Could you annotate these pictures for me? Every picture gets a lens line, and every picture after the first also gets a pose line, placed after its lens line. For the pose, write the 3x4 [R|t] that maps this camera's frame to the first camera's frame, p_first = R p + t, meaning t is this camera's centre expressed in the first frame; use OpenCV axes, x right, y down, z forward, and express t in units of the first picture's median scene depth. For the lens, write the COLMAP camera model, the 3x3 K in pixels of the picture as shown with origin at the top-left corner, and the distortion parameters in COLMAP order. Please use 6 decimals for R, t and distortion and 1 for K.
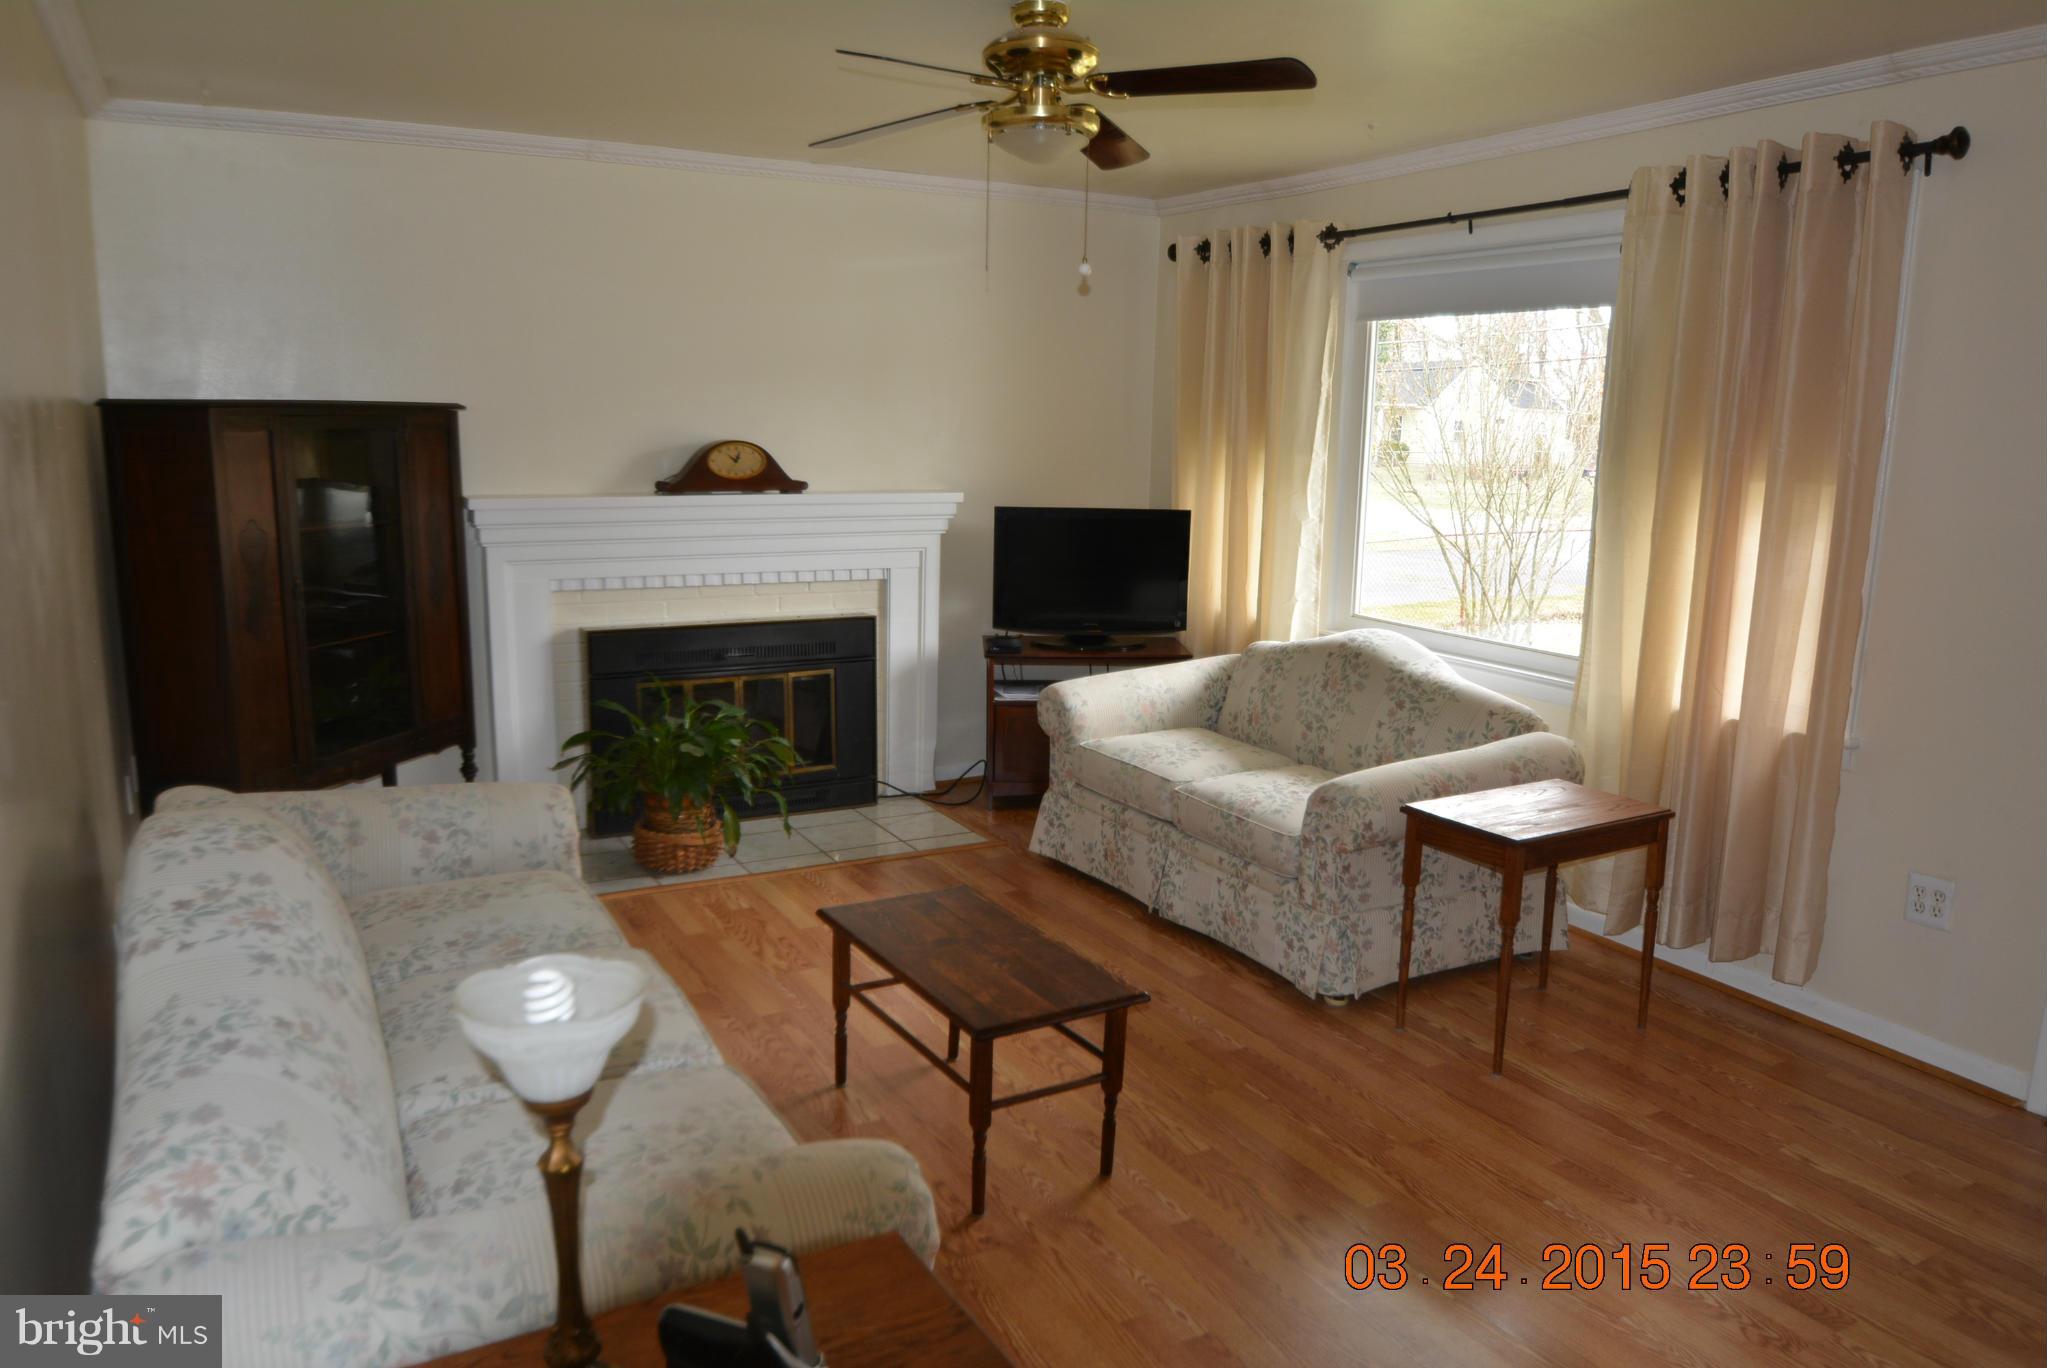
lens RADIAL K [[1440.3, 0, 1031.1], [0, 1440.3, 689.1], [0, 0, 1]] dist [-0.029976, 0.004362]
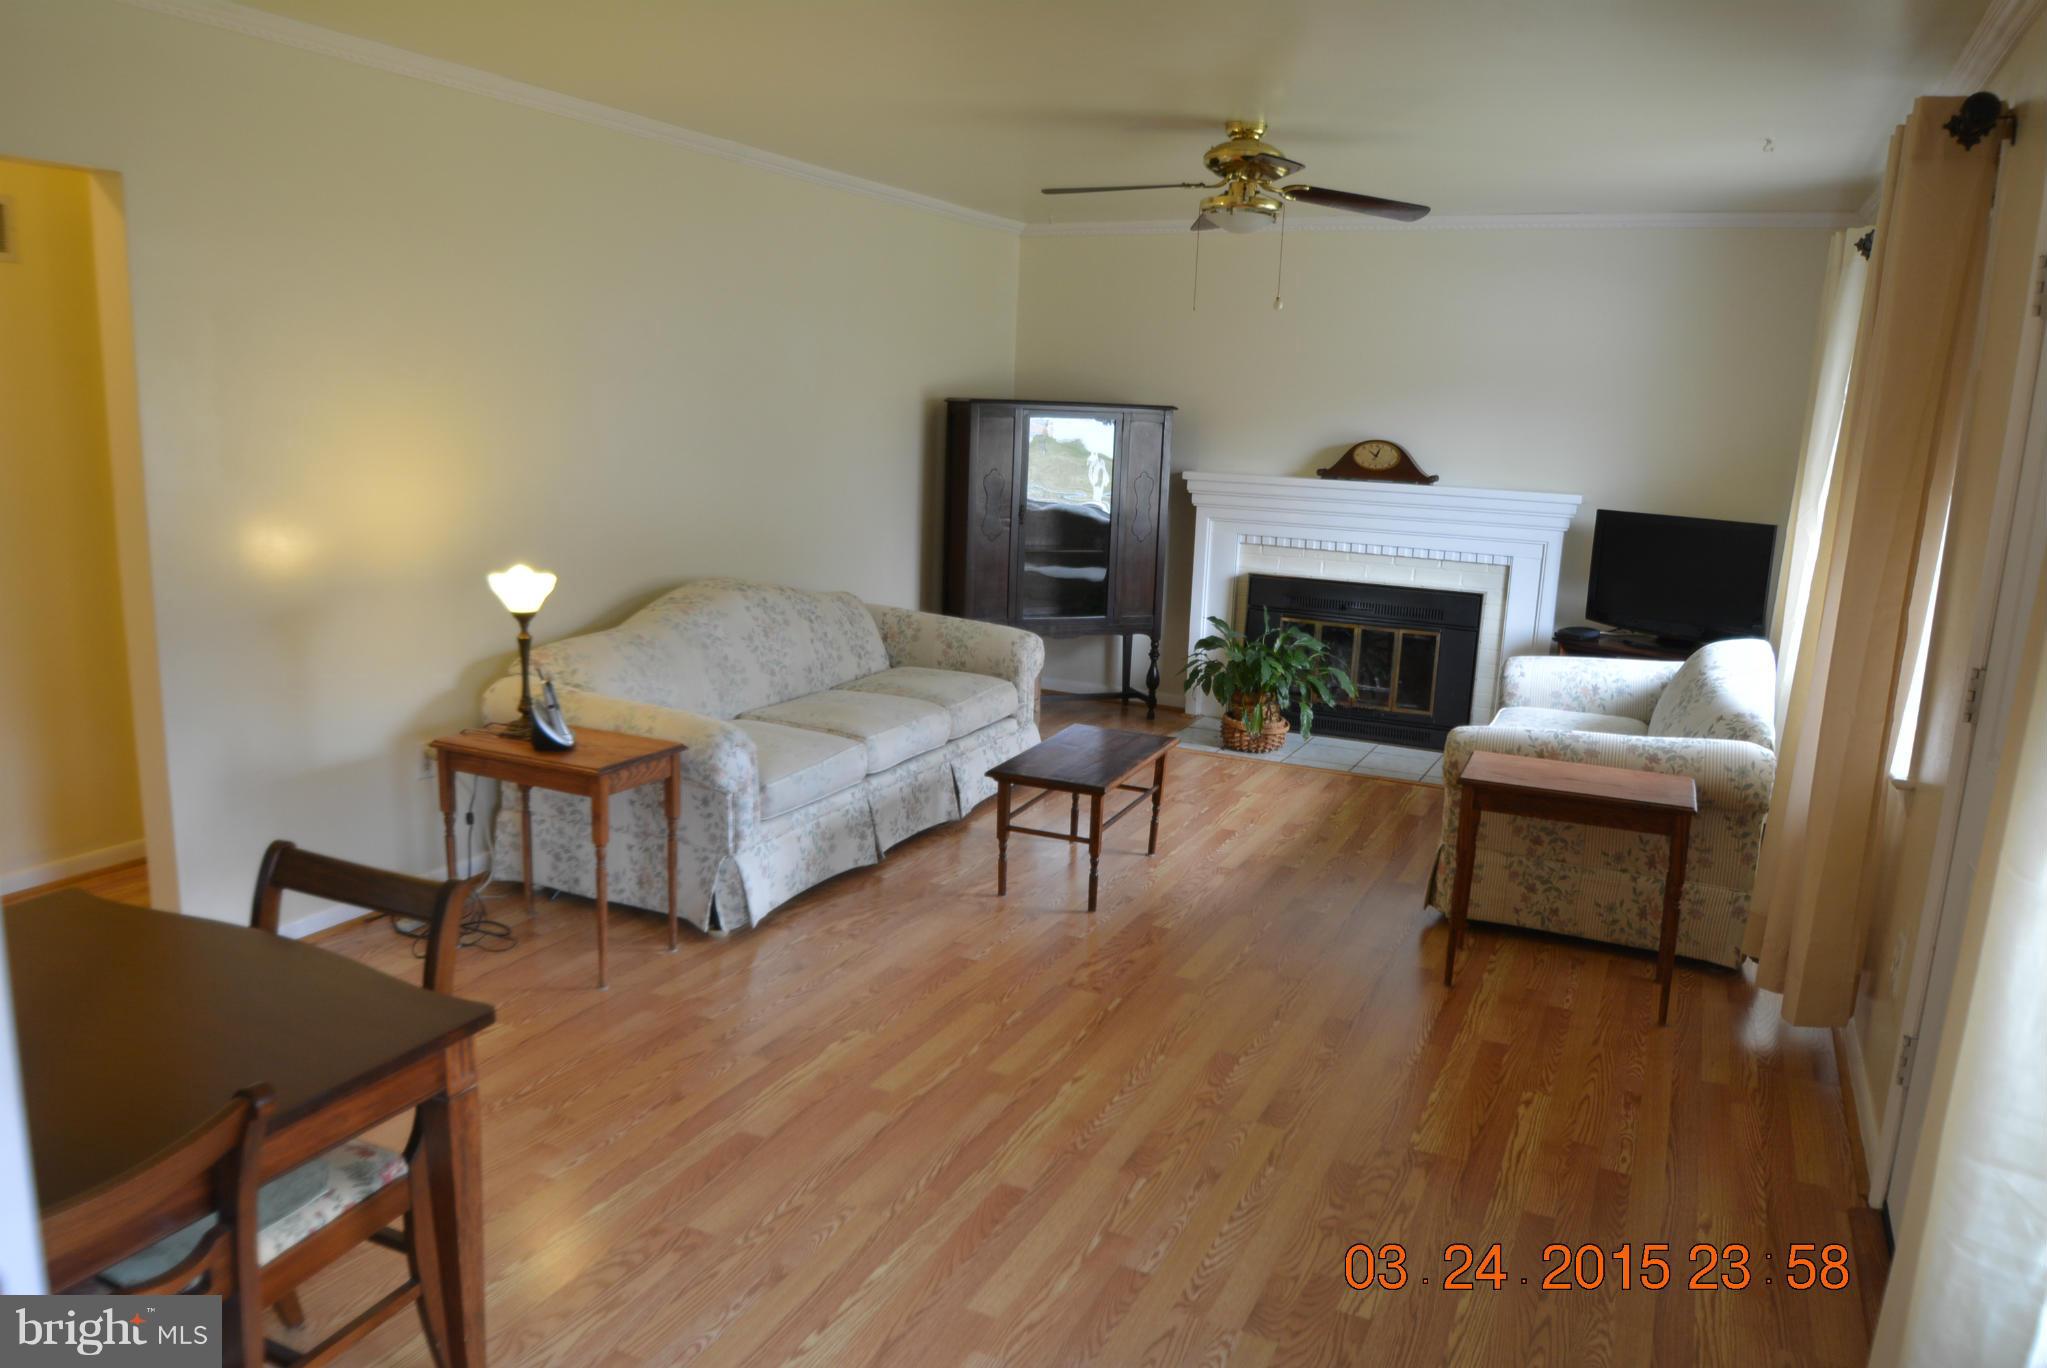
lens RADIAL K [[1440.3, 0, 1031.1], [0, 1440.3, 689.1], [0, 0, 1]] dist [-0.029976, 0.004362]
pose [[0.586520, 0.162711, -0.793422, 0.654133], [-0.178686, 0.981471, 0.069186, 0.010673], [0.789978, 0.101194, 0.604727, 0.009741]]
